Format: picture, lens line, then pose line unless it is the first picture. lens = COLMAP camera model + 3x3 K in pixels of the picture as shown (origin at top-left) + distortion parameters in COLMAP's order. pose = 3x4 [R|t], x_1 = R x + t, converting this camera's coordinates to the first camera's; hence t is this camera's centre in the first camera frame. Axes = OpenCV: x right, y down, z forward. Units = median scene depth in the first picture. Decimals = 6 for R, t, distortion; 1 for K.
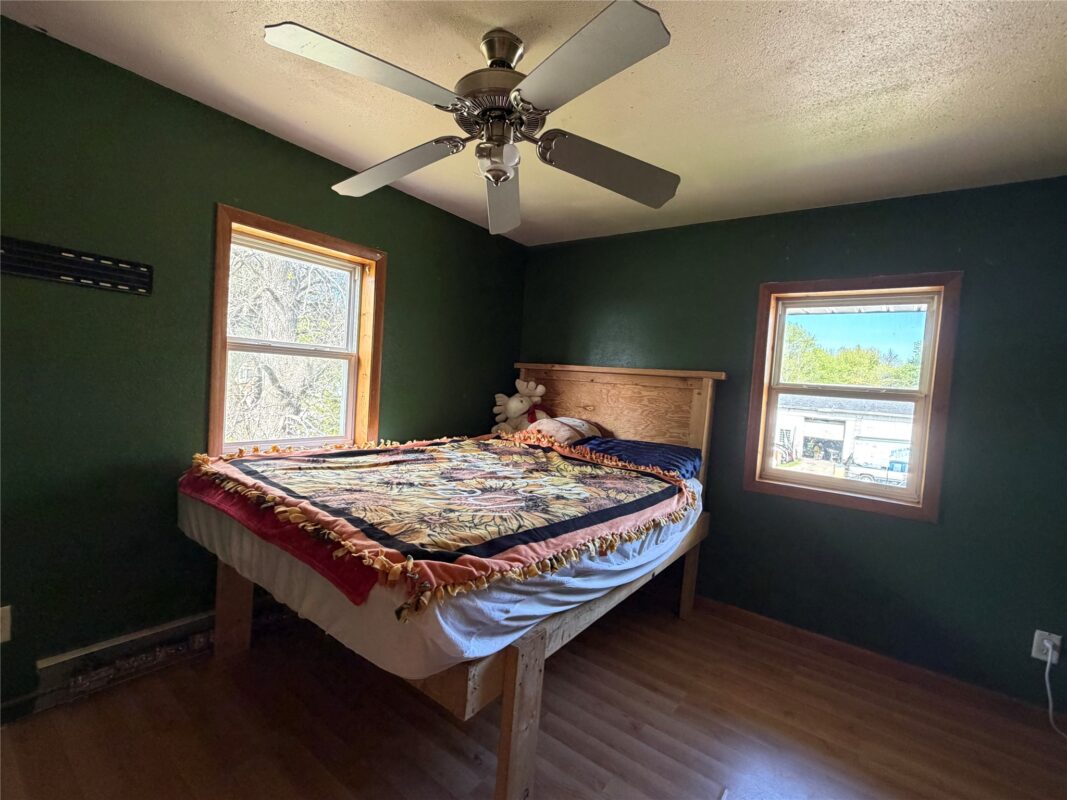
lens RADIAL K [[491.2, 0, 536.6], [0, 491.2, 401.9], [0, 0, 1]] dist [-0.002642, -0.000196]
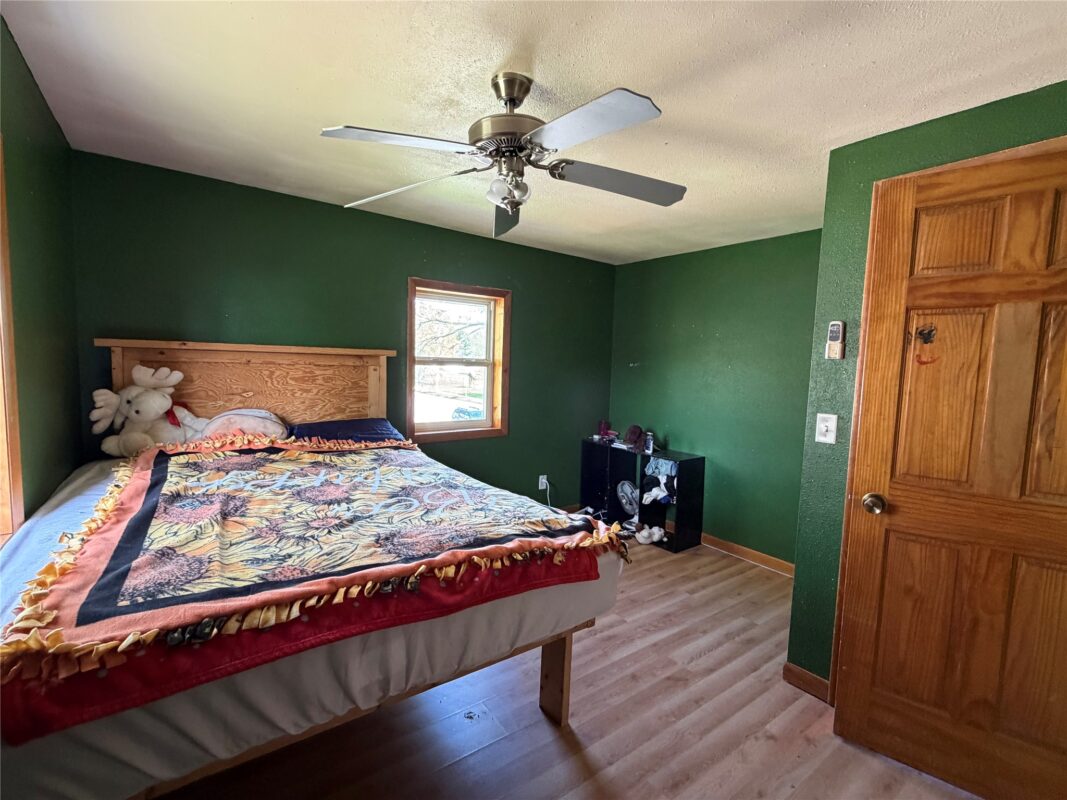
lens RADIAL K [[491.2, 0, 536.0], [0, 491.2, 401.0], [0, 0, 1]] dist [-0.002642, -0.000196]
pose [[0.270044, -0.138113, 0.952891, -0.637207], [0.025681, 0.990340, 0.136263, -0.087962], [-0.962505, -0.012326, 0.270982, 0.335821]]
